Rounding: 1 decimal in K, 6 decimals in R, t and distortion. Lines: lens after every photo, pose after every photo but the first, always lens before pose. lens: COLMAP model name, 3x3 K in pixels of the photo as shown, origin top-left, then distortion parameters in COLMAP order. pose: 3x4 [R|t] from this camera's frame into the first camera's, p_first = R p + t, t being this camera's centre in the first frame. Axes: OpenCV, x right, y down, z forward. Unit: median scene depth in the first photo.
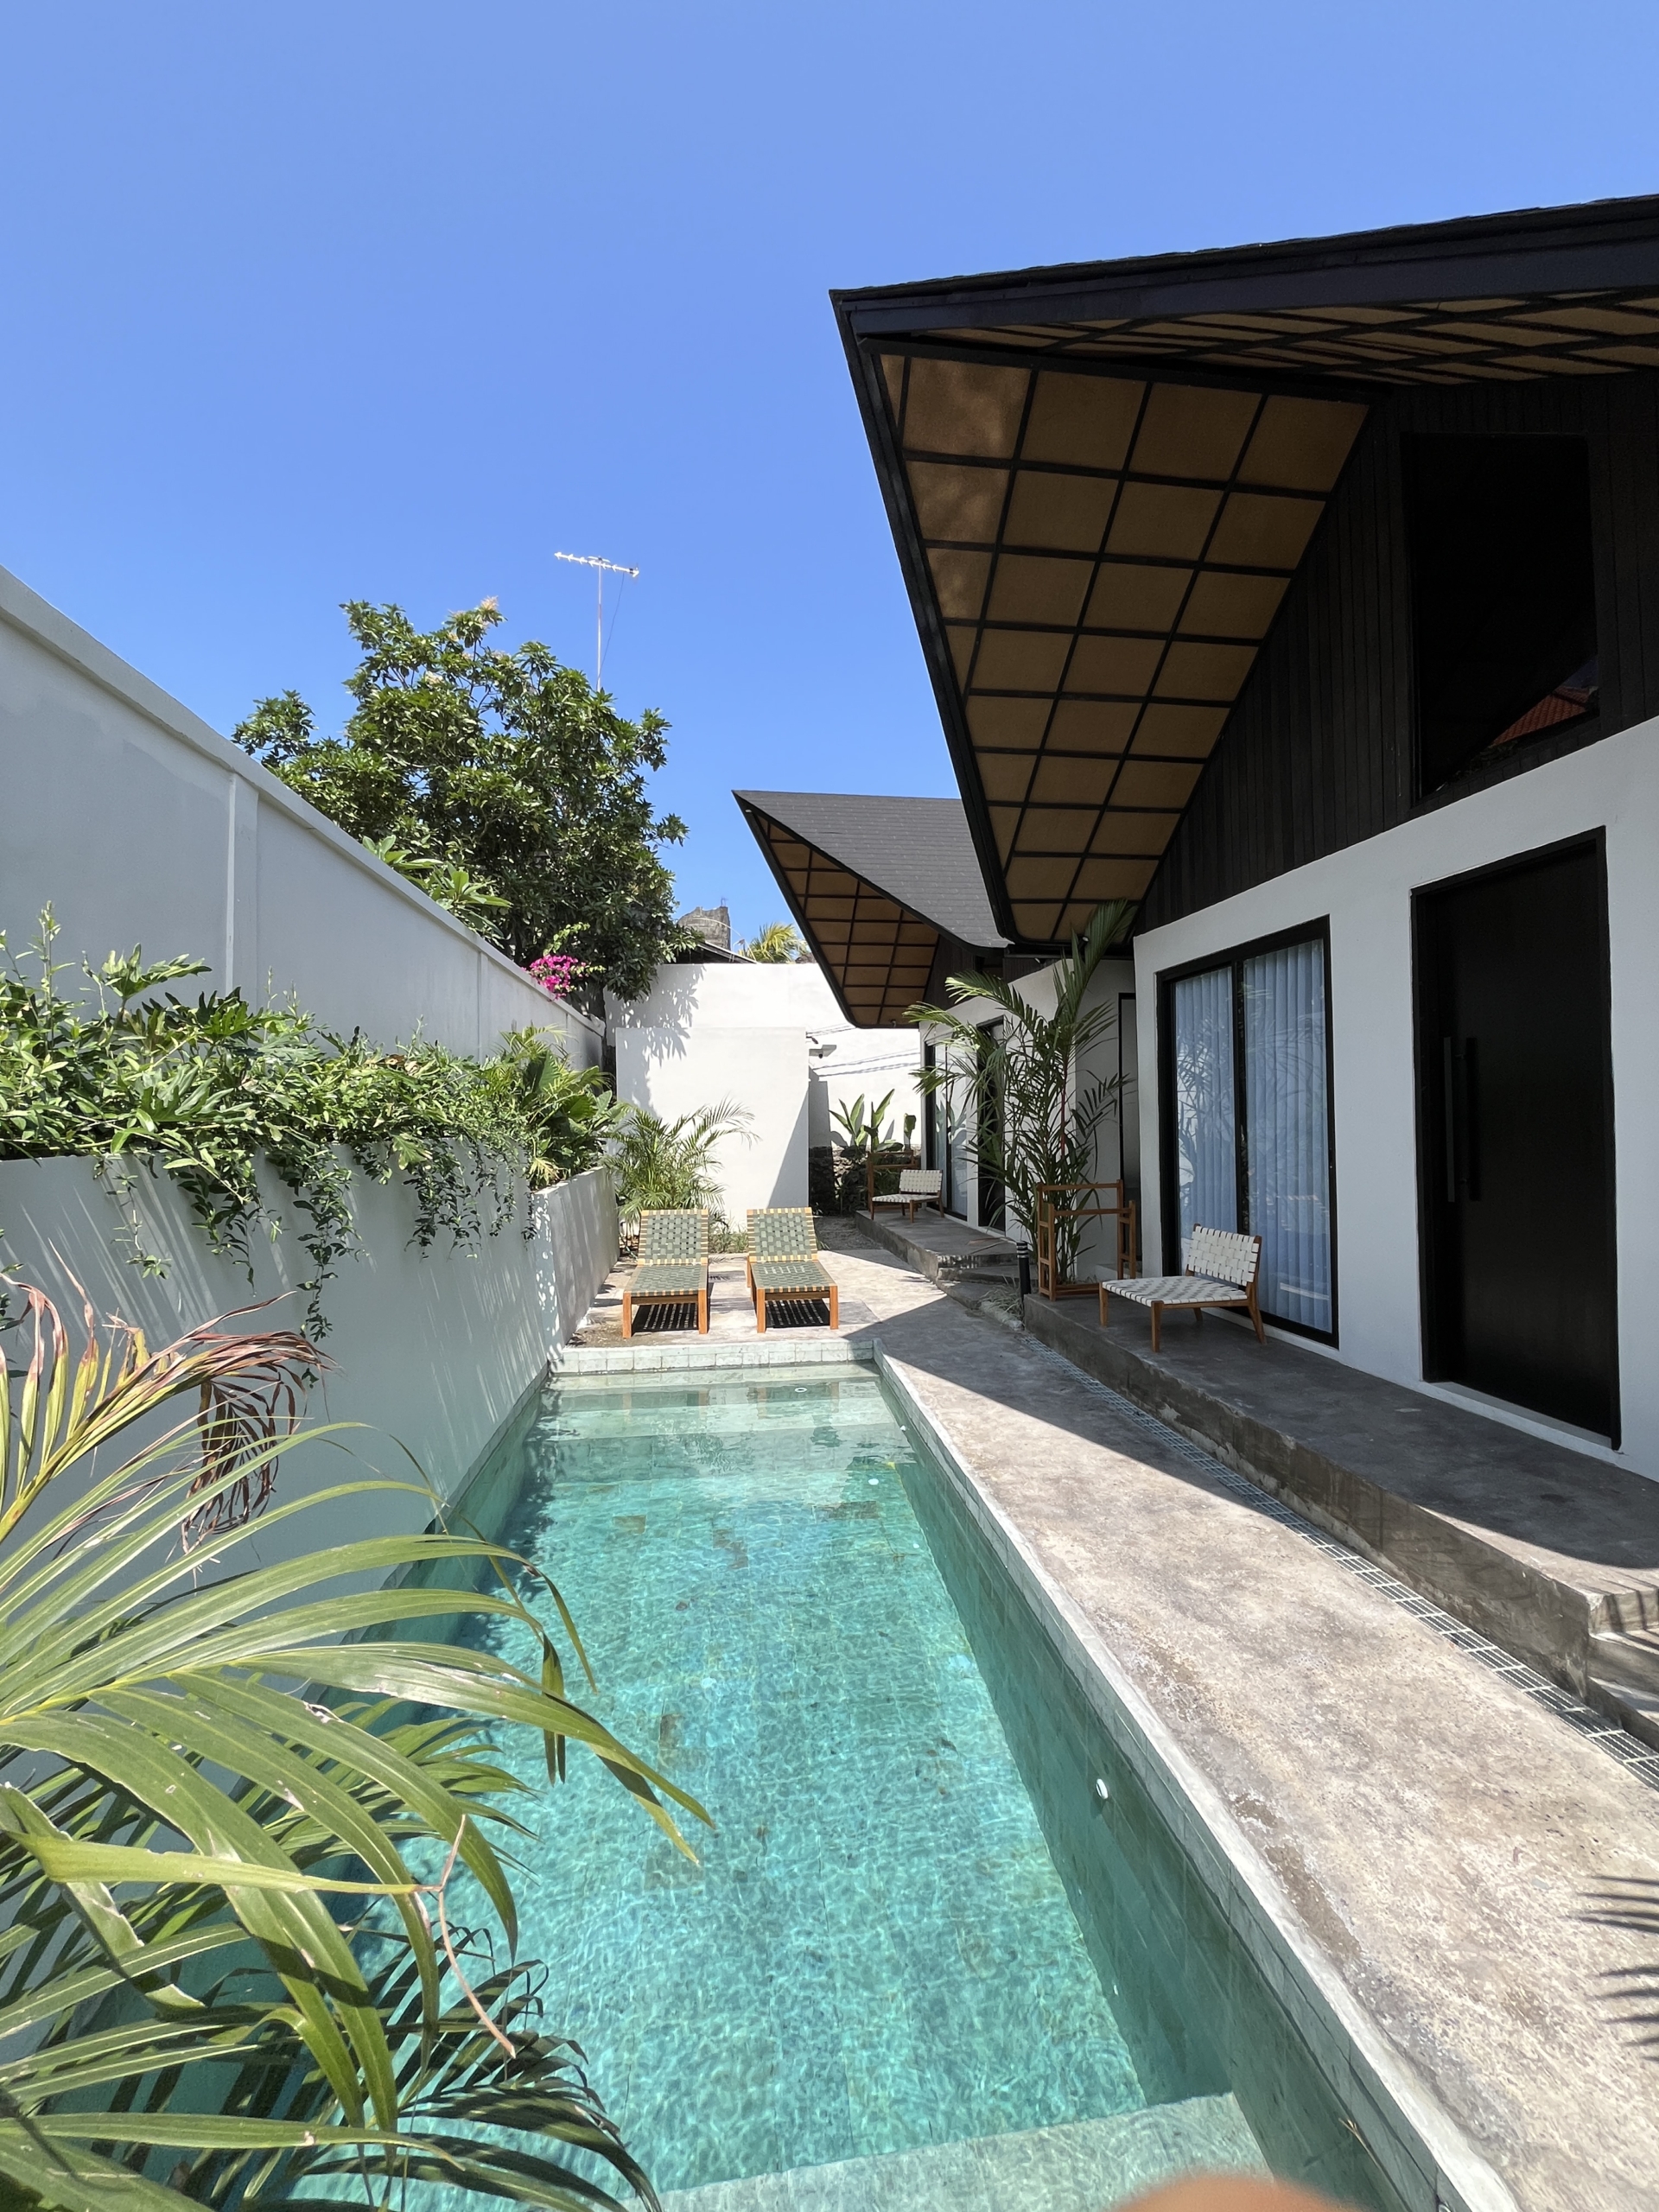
lens RADIAL K [[892.2, 0, 827.8], [0, 892.2, 1106.3], [0, 0, 1]] dist [-0.002741, -0.000053]
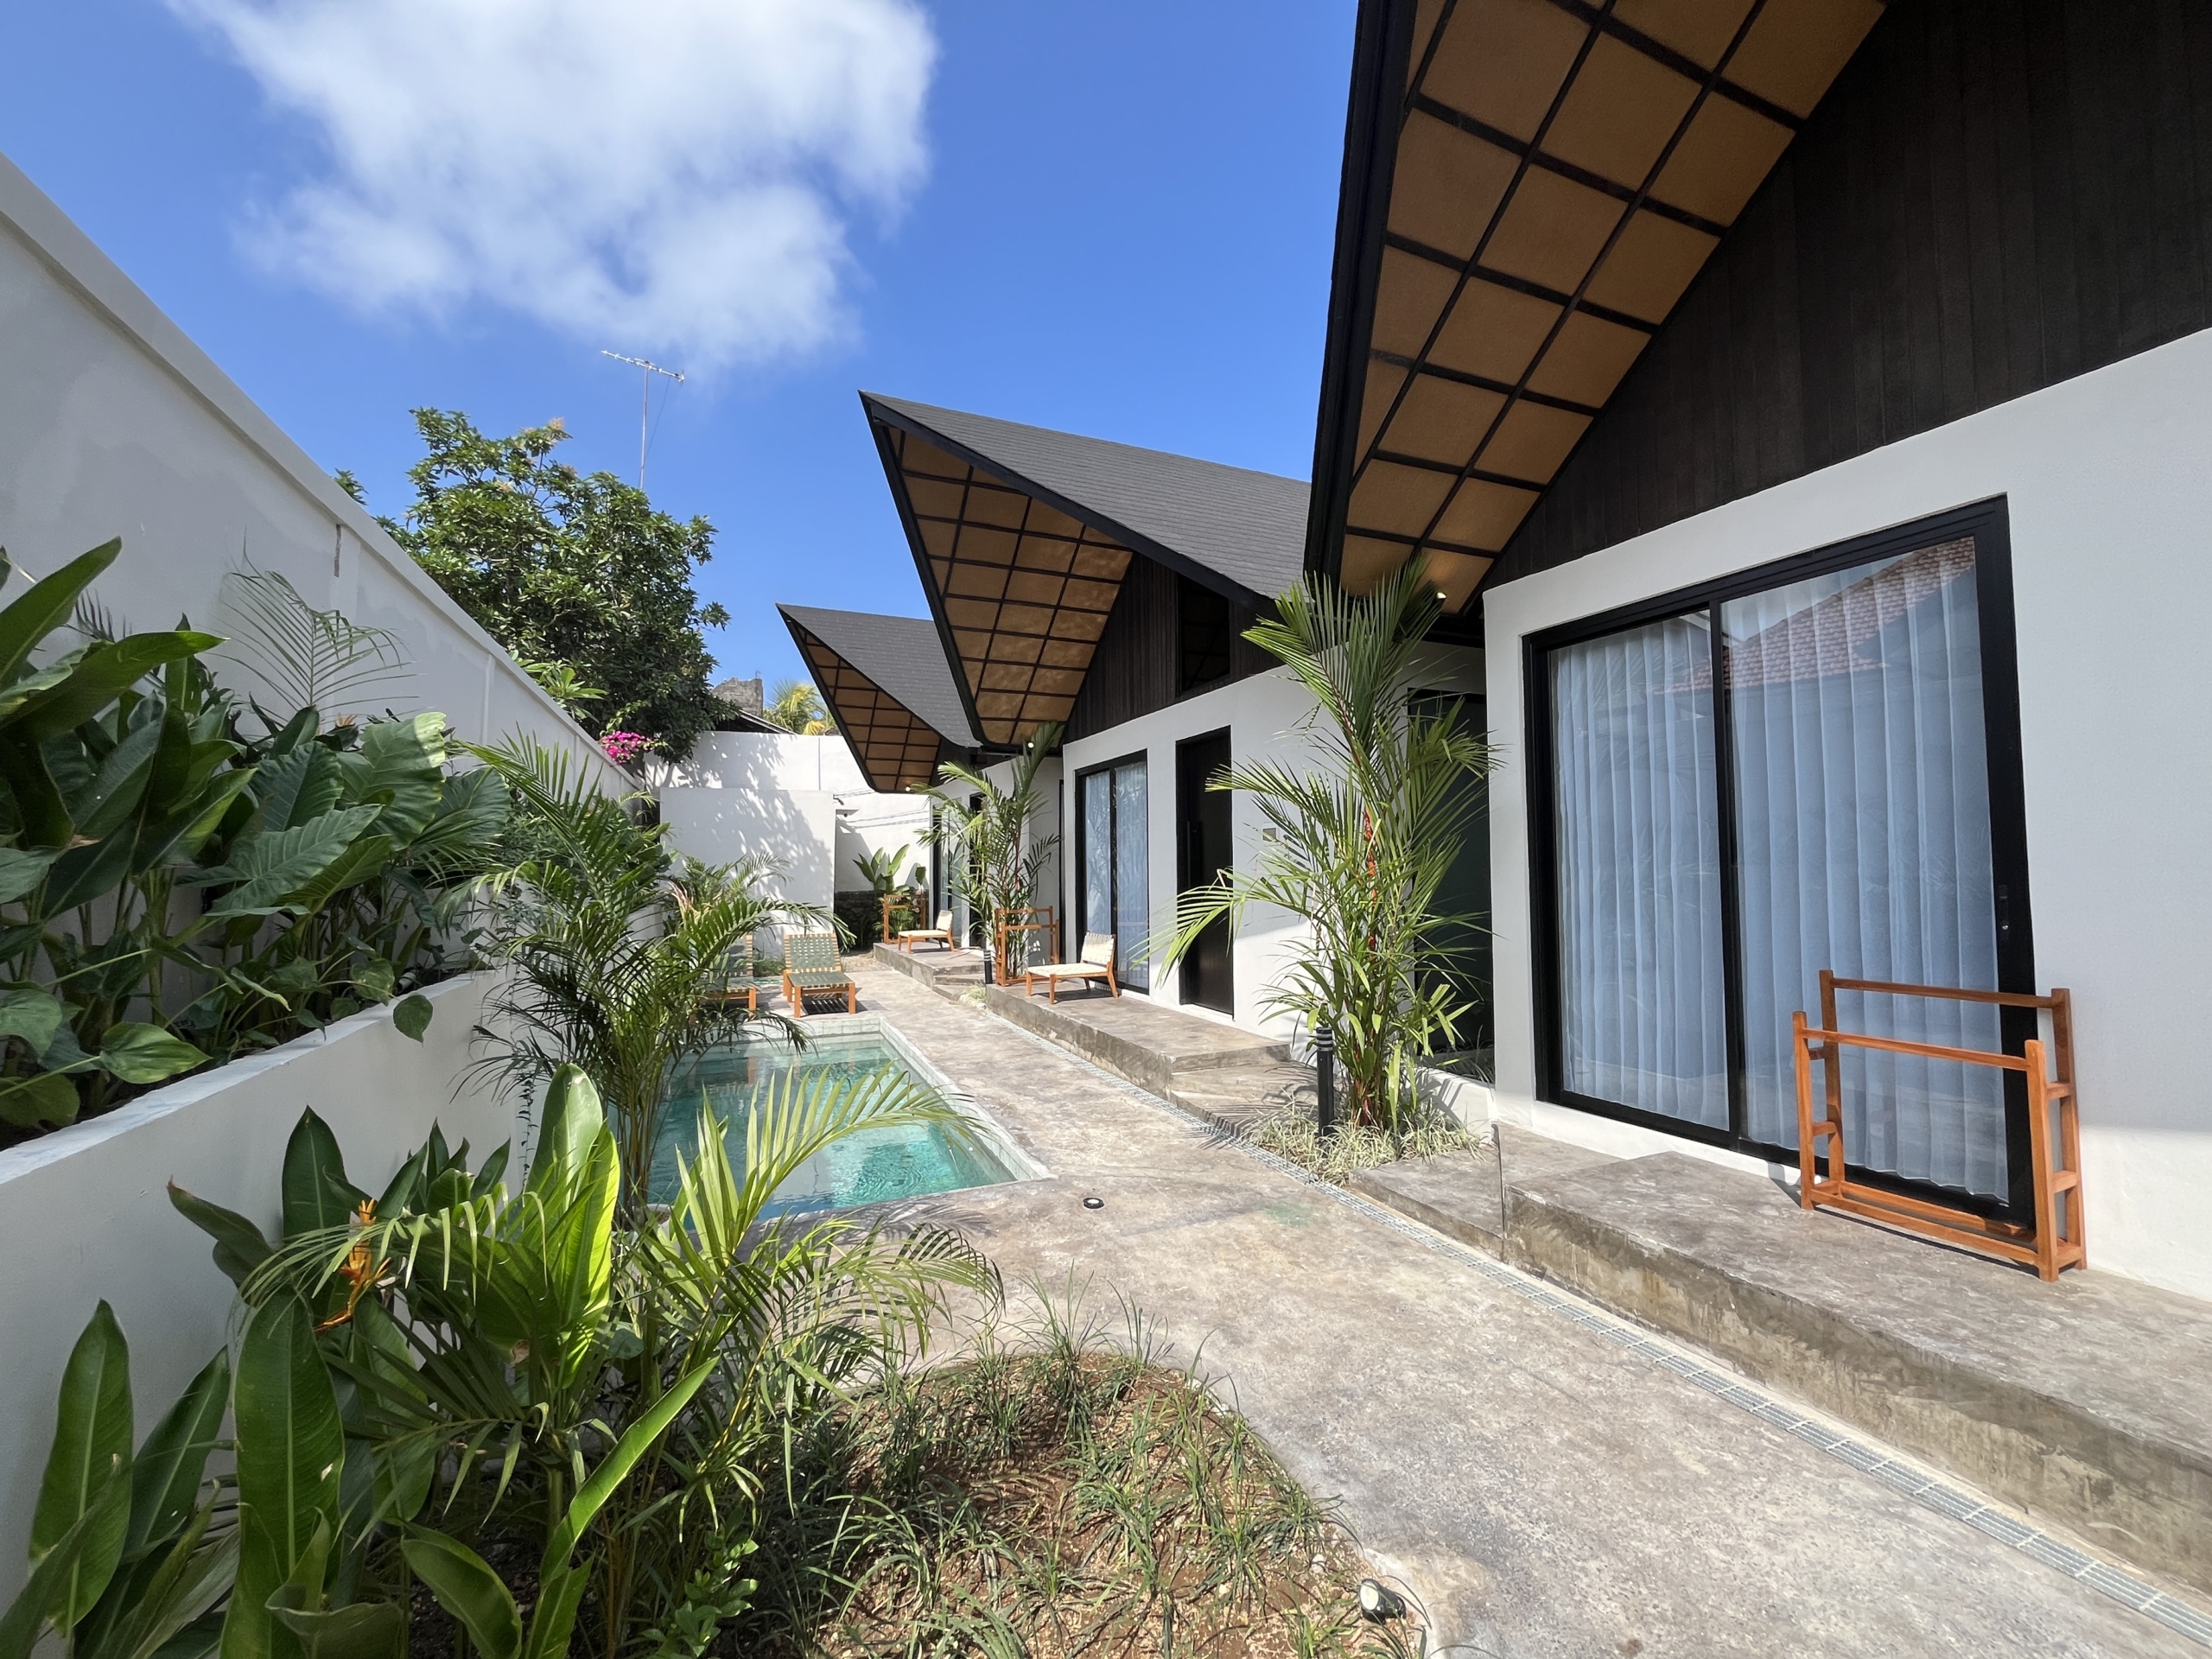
lens RADIAL K [[892.0, 0, 1103.4], [0, 892.0, 834.6], [0, 0, 1]] dist [-0.001753, -0.000774]
pose [[0.962534, 0.016956, 0.270630, 0.004039], [-0.008890, 0.999480, -0.031005, 0.007450], [-0.271015, 0.027438, 0.962184, -0.474138]]
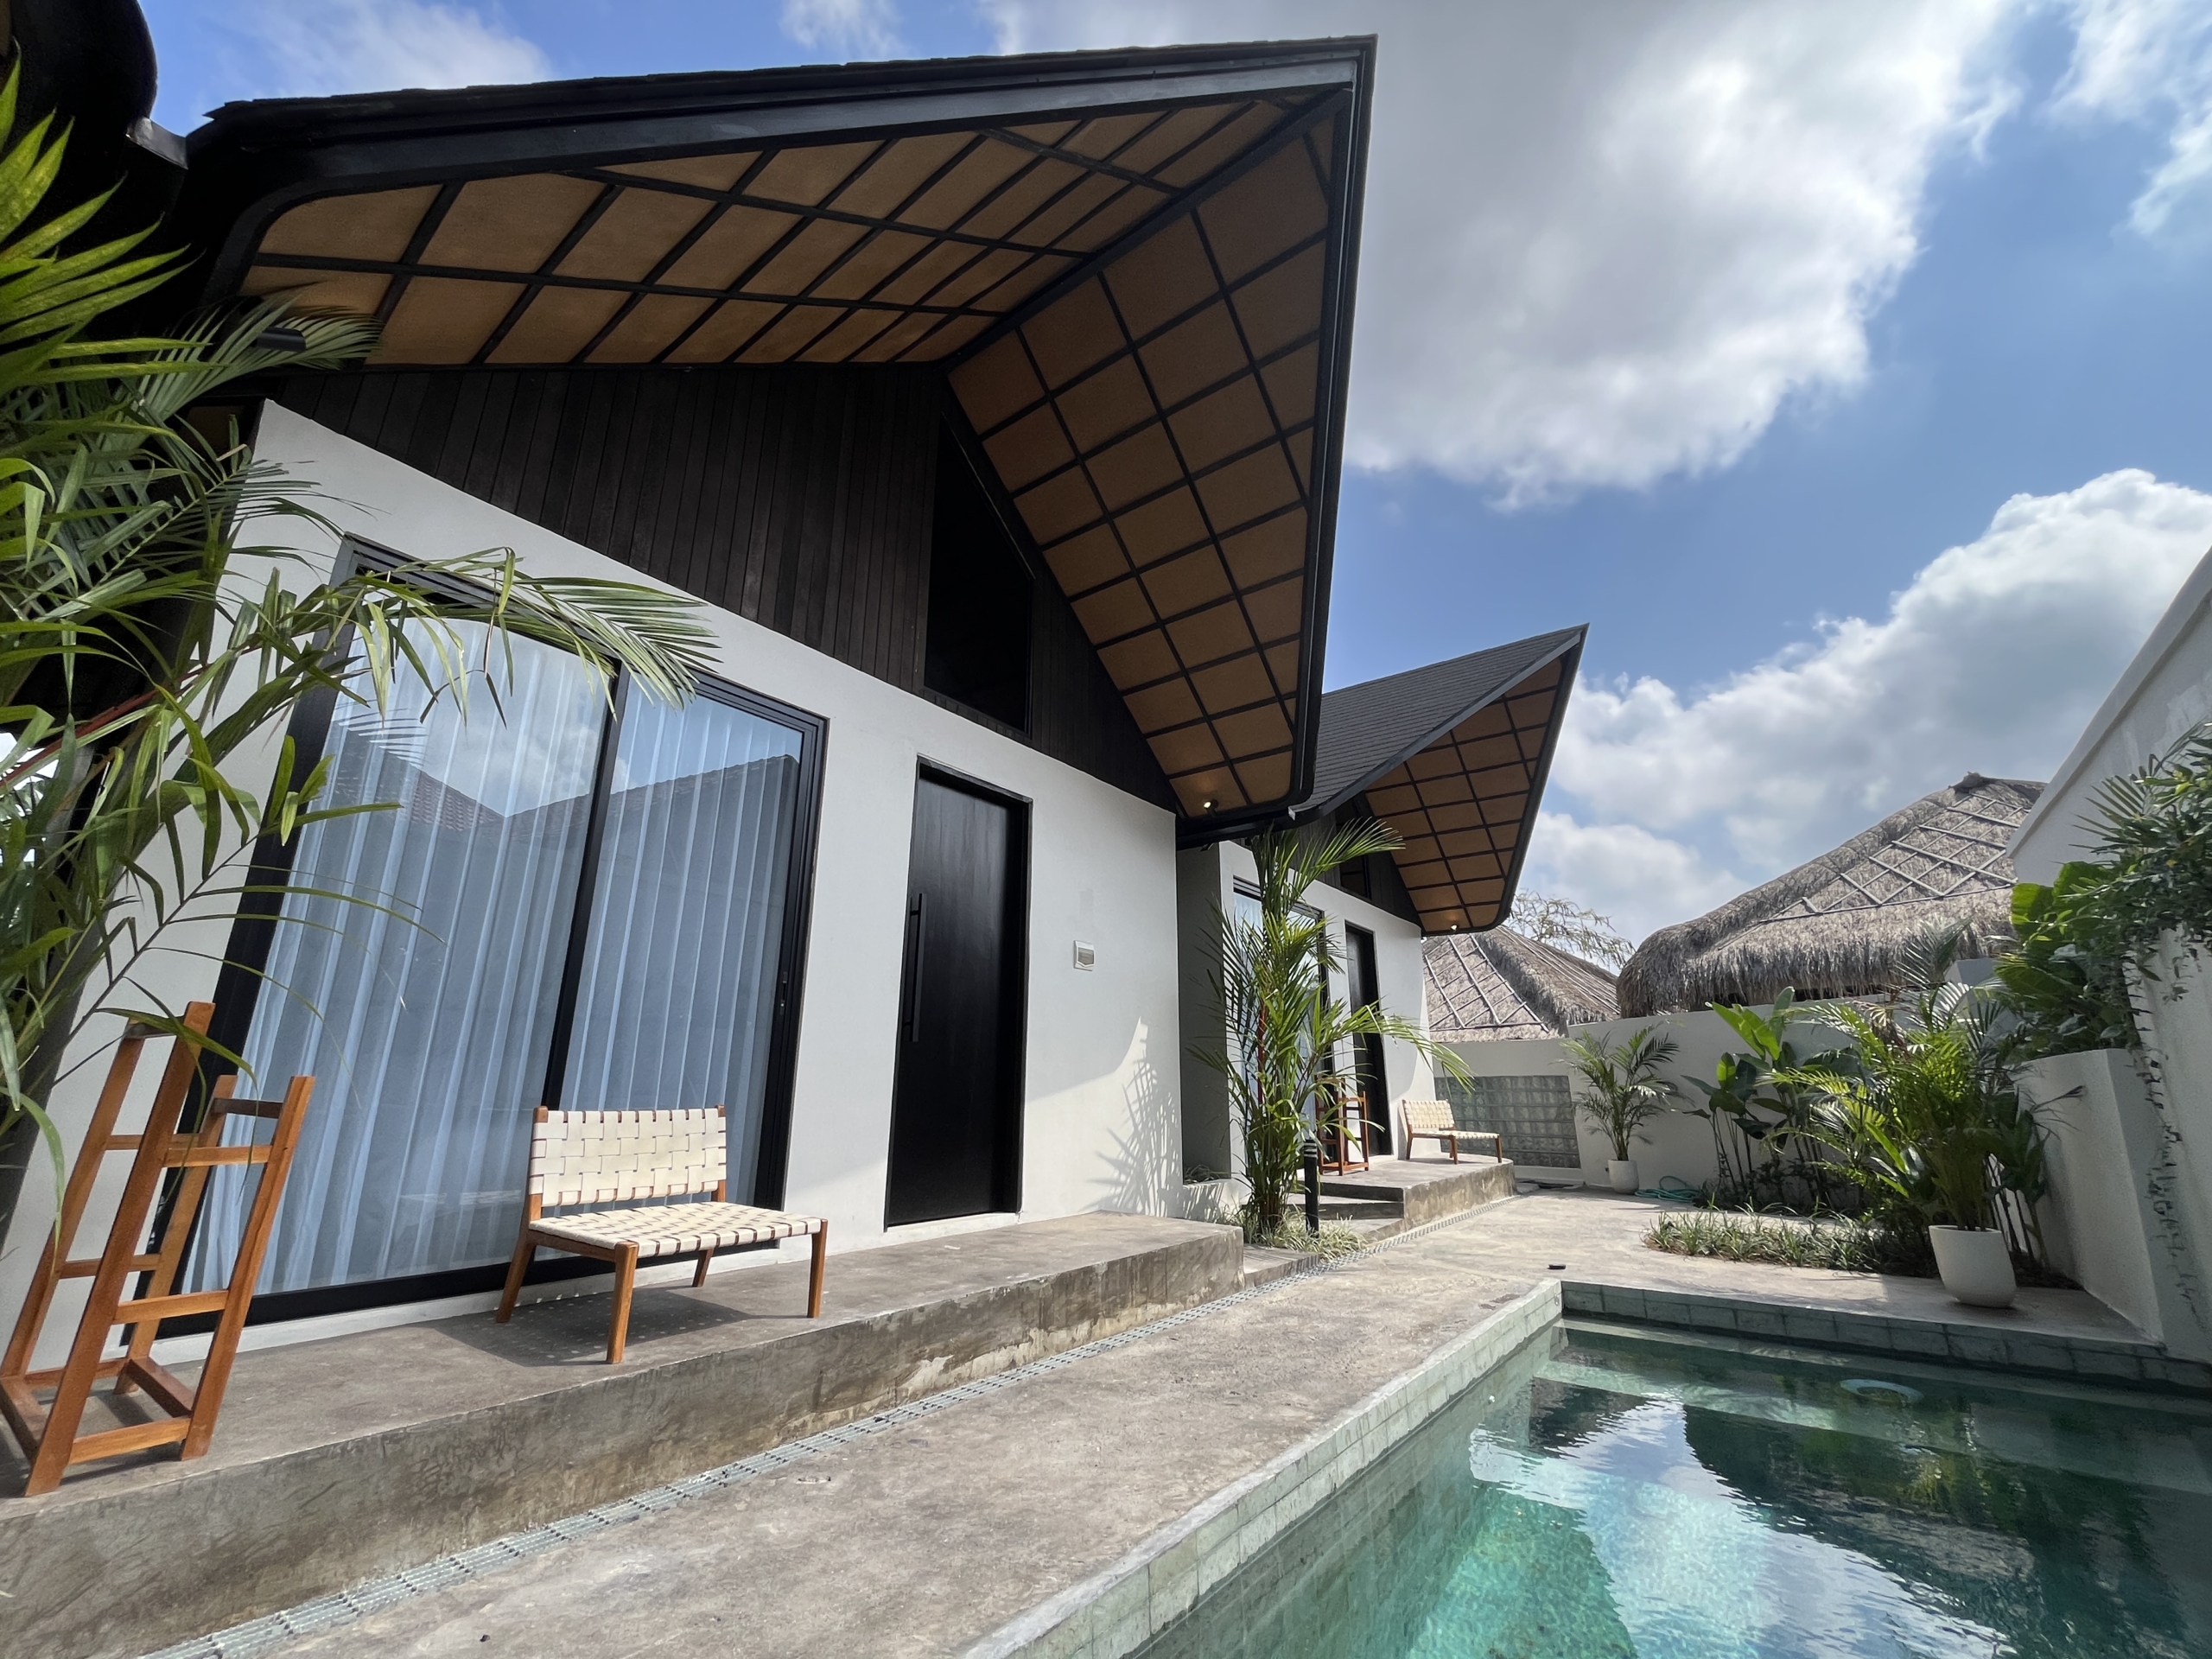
lens RADIAL K [[892.2, 0, 1103.7], [0, 892.2, 832.2], [0, 0, 1]] dist [-0.002741, -0.000053]
pose [[-0.708527, 0.206864, 0.674683, -0.152746], [-0.005638, 0.954380, -0.298542, 0.112941], [-0.705661, -0.215329, -0.675037, 0.986561]]
